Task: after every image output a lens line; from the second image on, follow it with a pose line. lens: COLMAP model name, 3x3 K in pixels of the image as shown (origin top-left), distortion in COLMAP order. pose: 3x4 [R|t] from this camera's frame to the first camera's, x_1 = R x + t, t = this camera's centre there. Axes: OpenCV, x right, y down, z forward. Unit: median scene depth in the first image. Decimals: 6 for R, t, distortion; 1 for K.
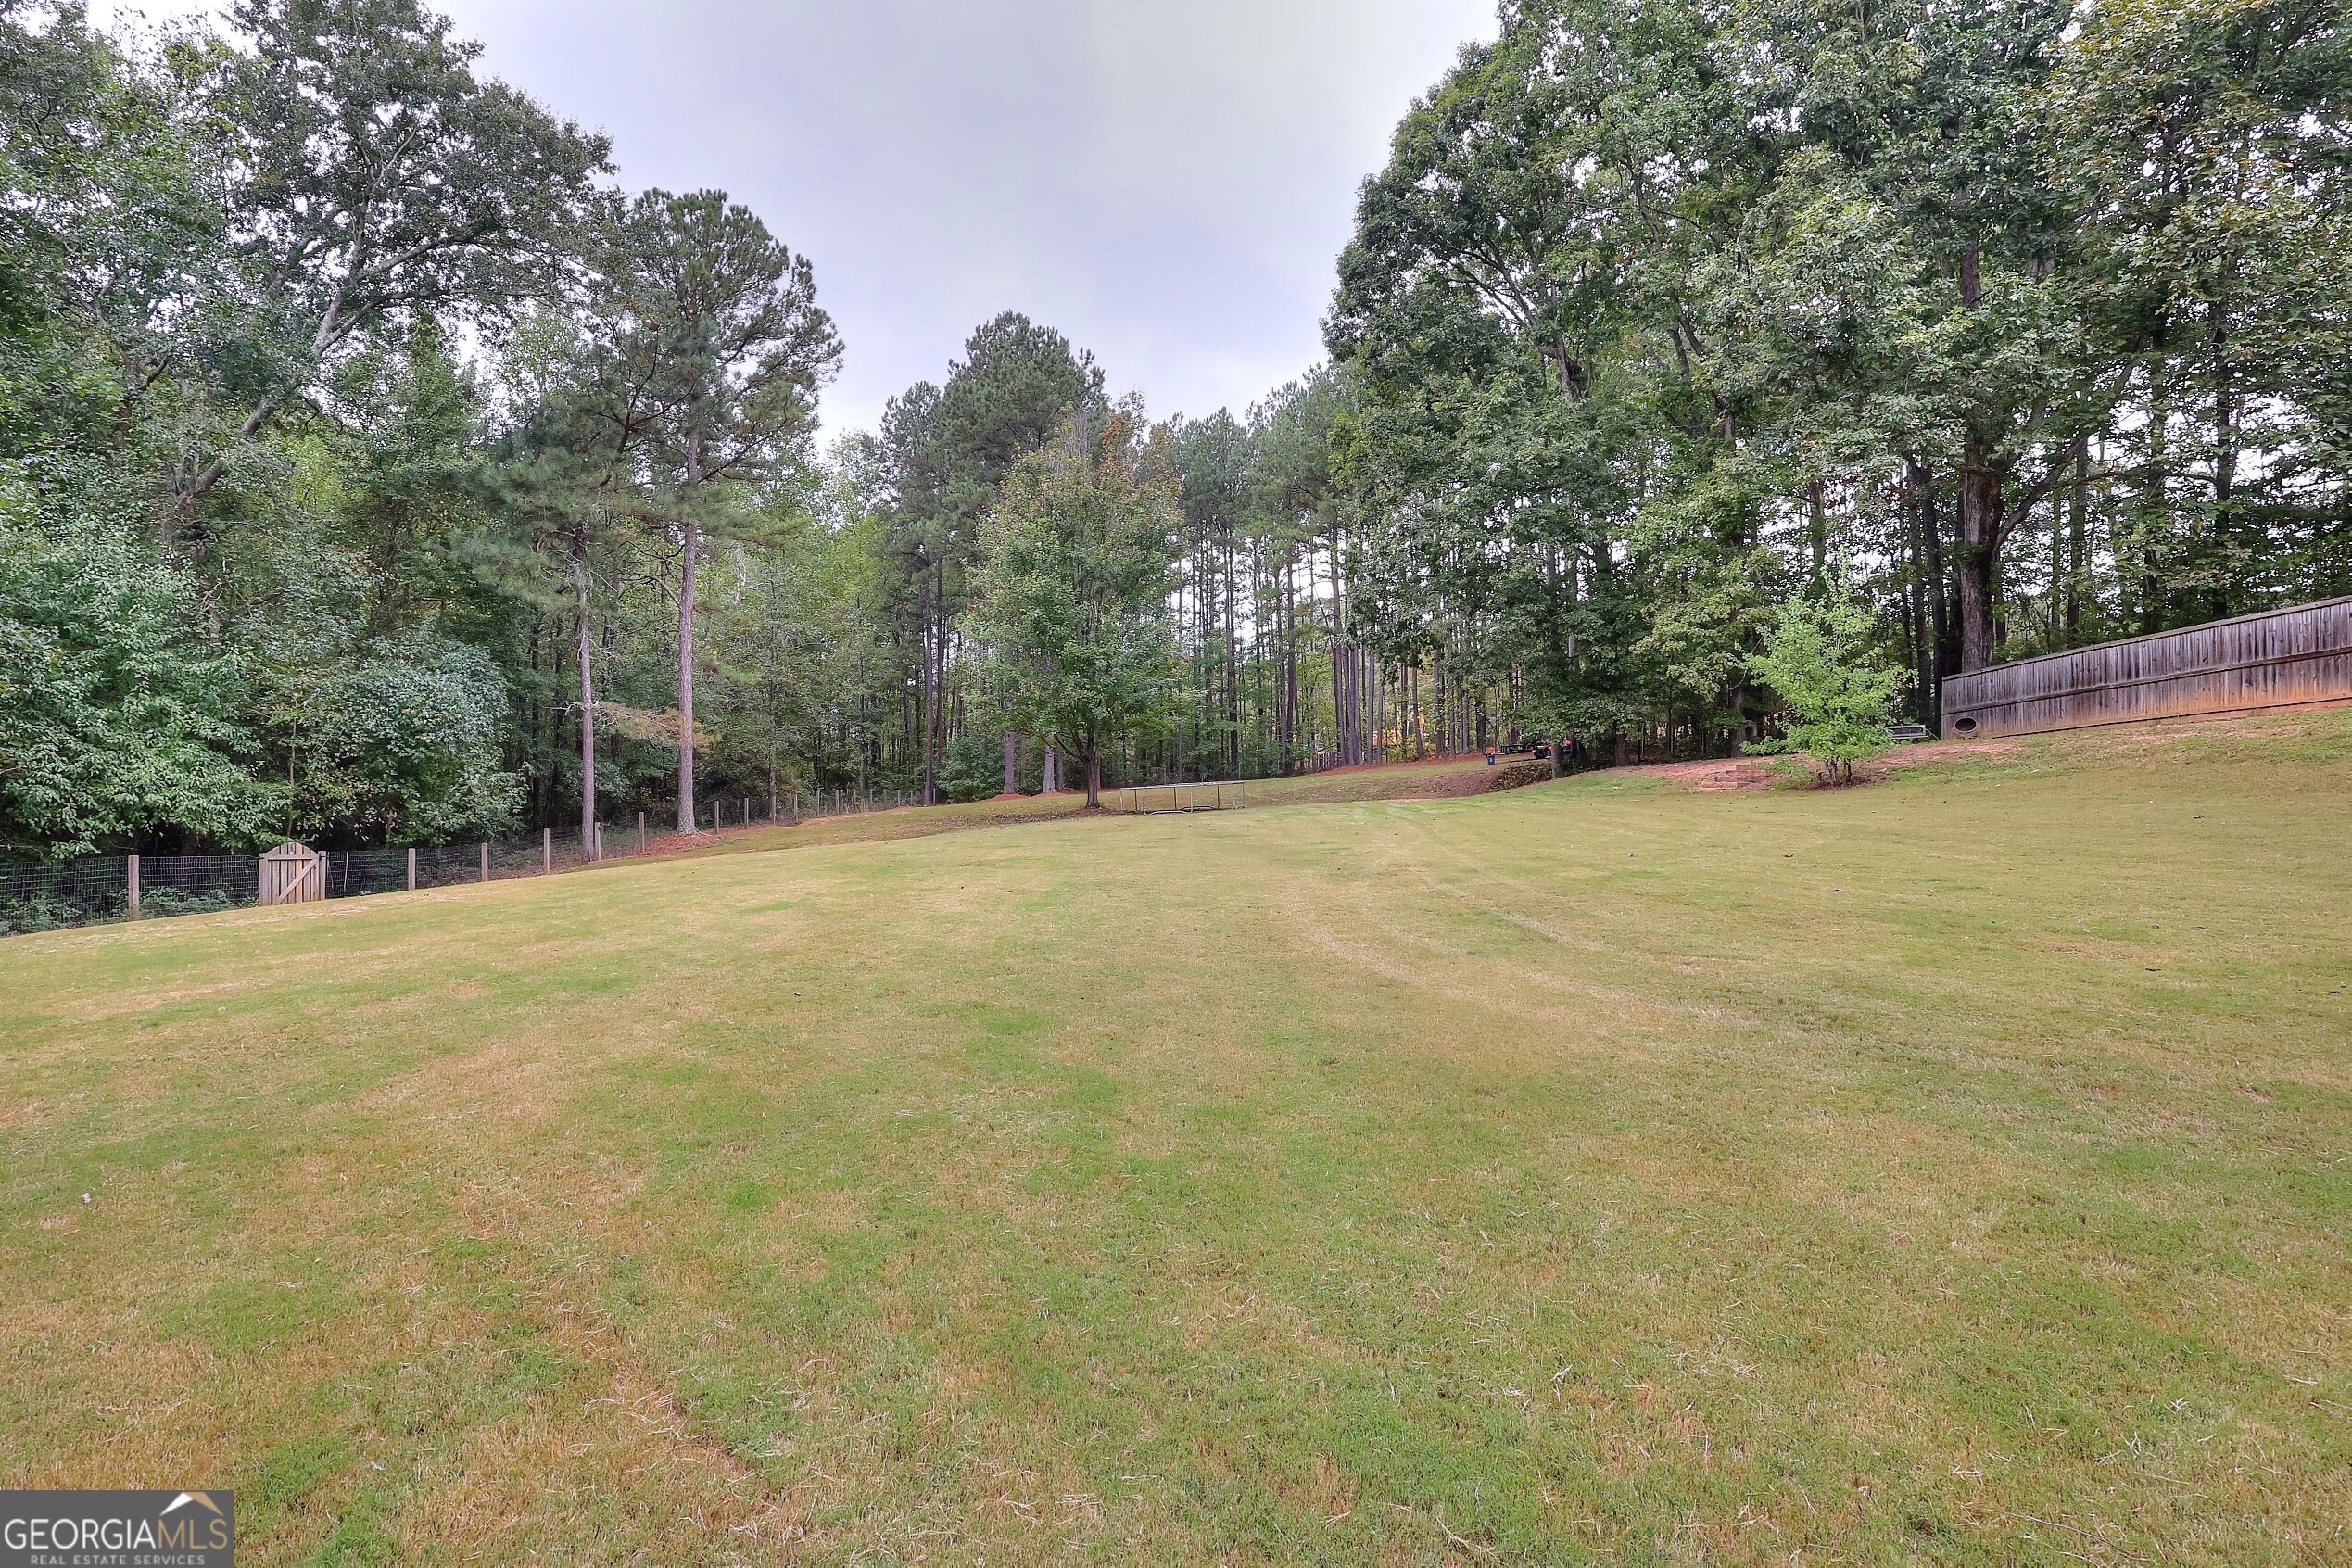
lens RADIAL K [[1078.9, 0, 1180.2], [0, 1078.9, 776.1], [0, 0, 1]] dist [-0.004525, 0.000117]
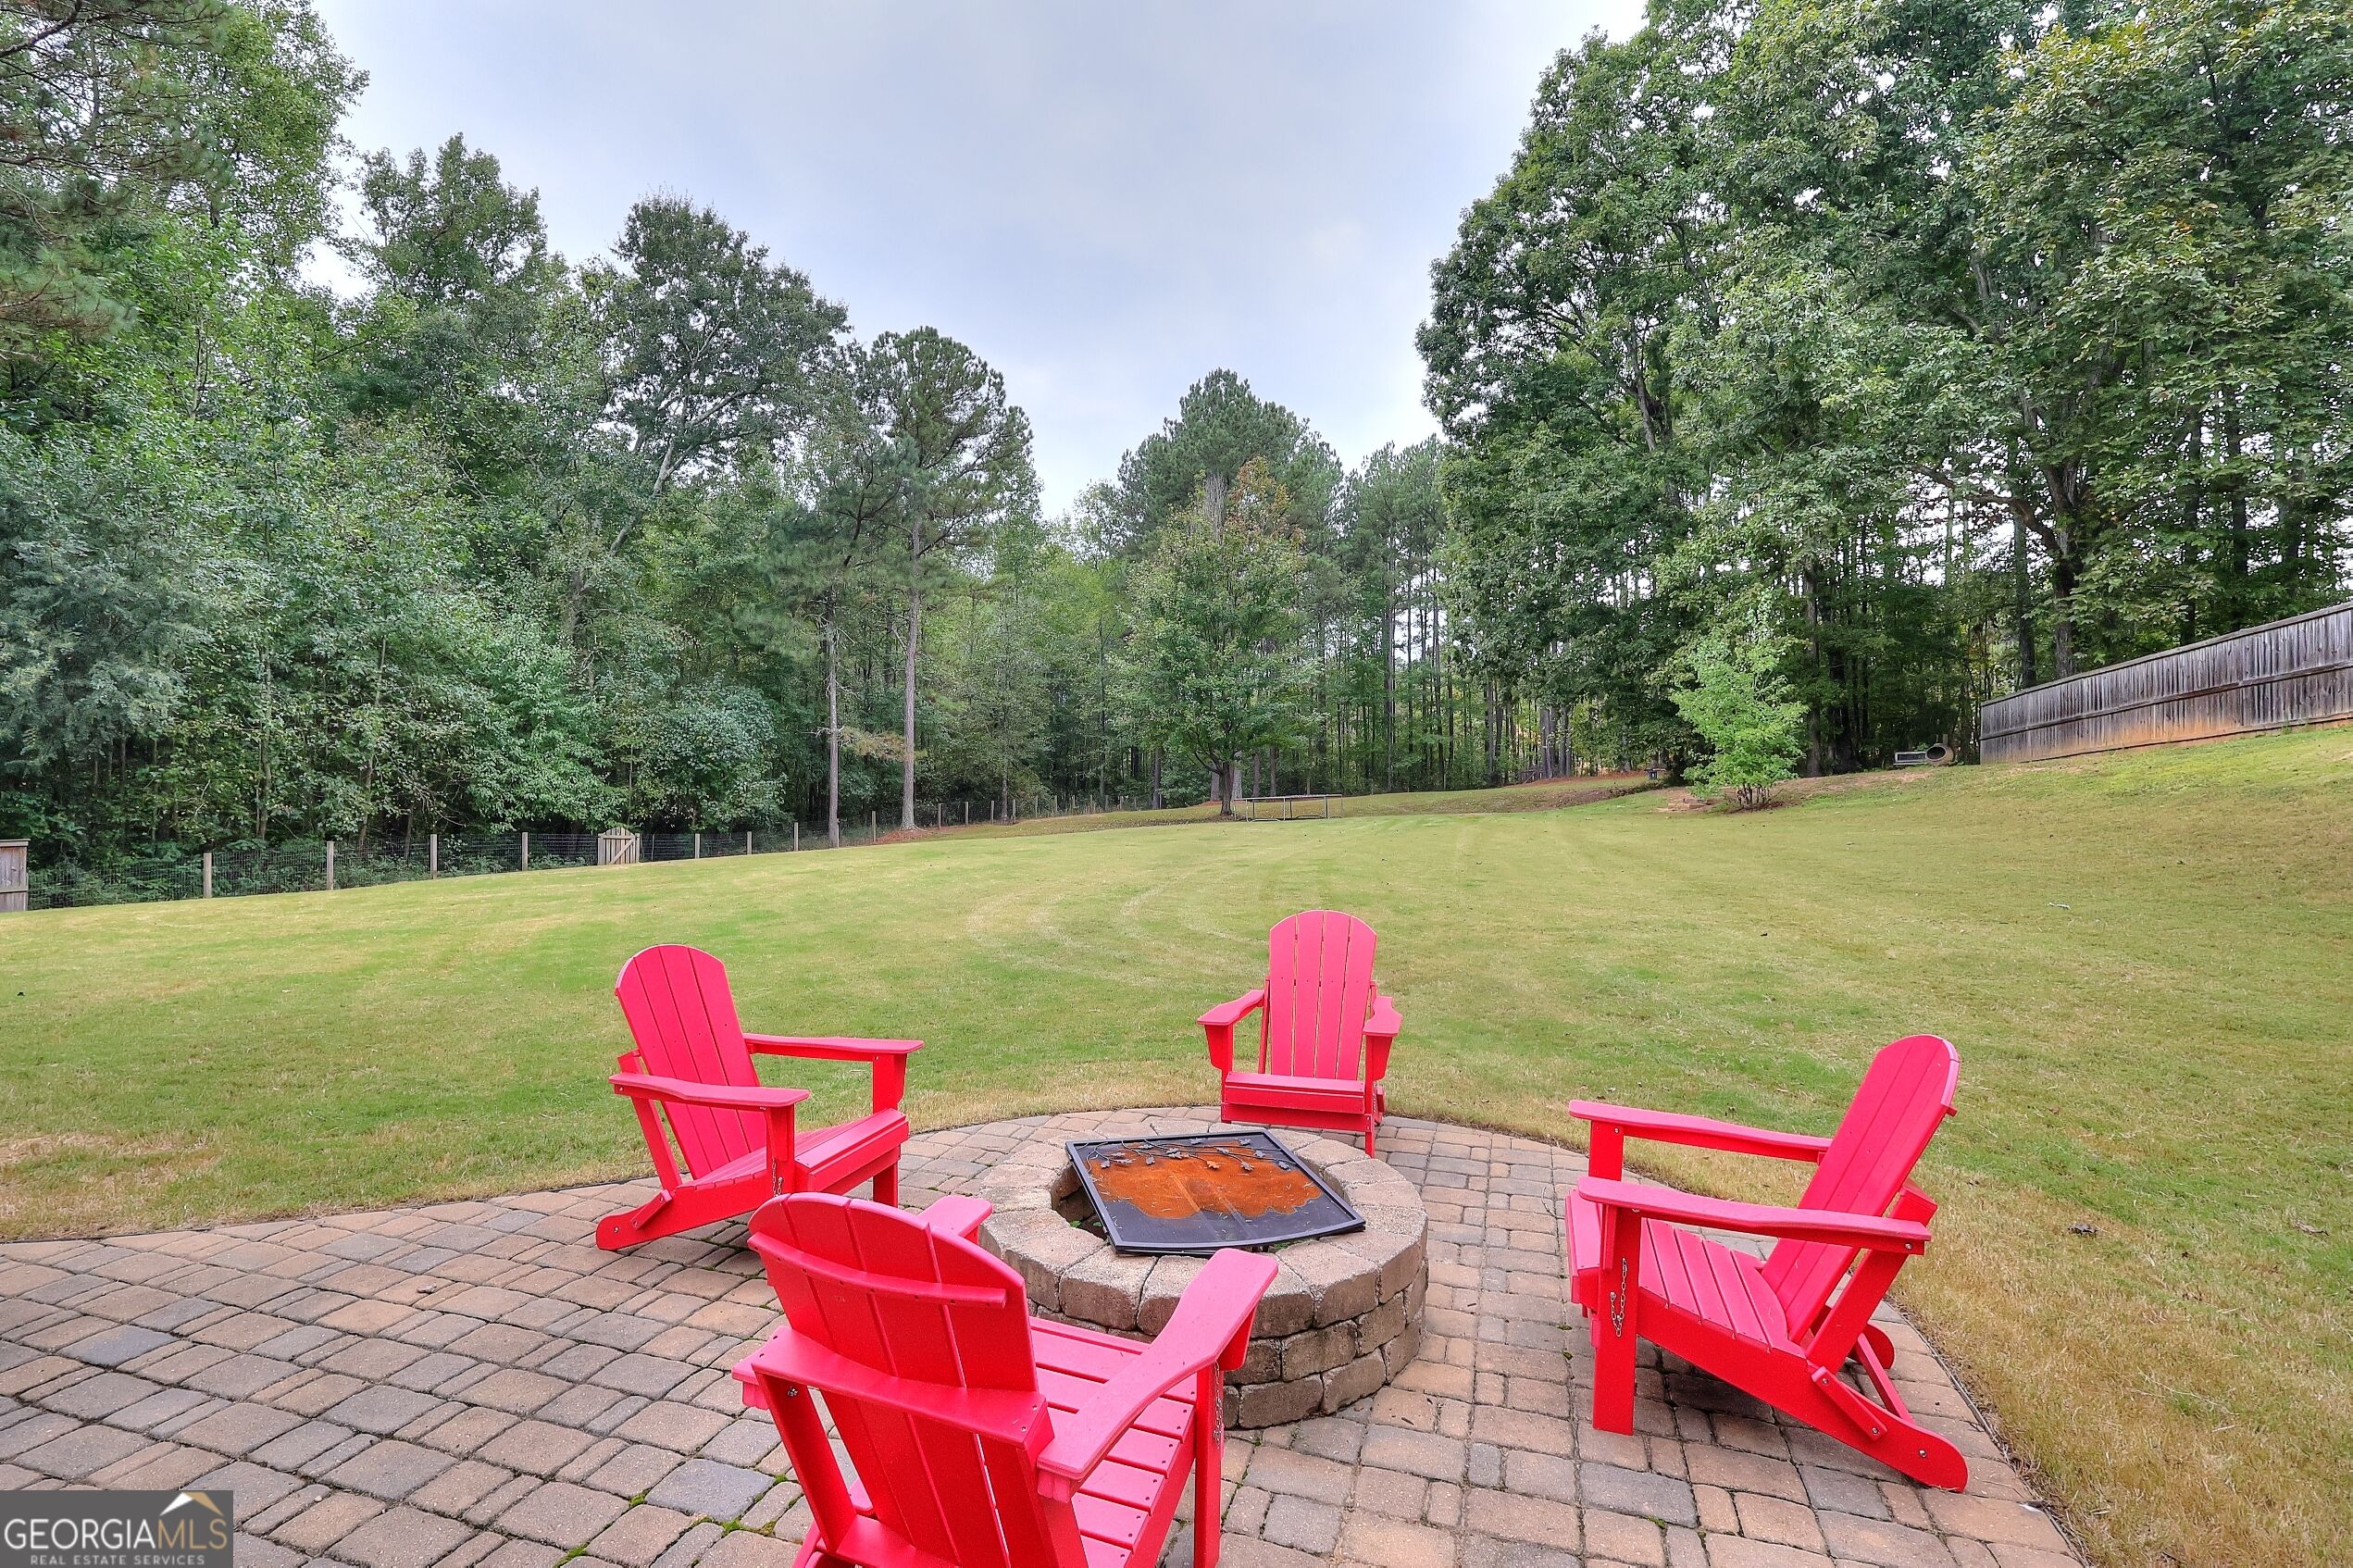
lens RADIAL K [[1079.3, 0, 1180.7], [0, 1079.3, 776.1], [0, 0, 1]] dist [-0.004525, 0.000117]
pose [[0.958729, 0.010643, -0.284122, 0.290839], [-0.012255, 0.999917, -0.003897, -0.011084], [0.284057, 0.007219, 0.958780, -0.184589]]
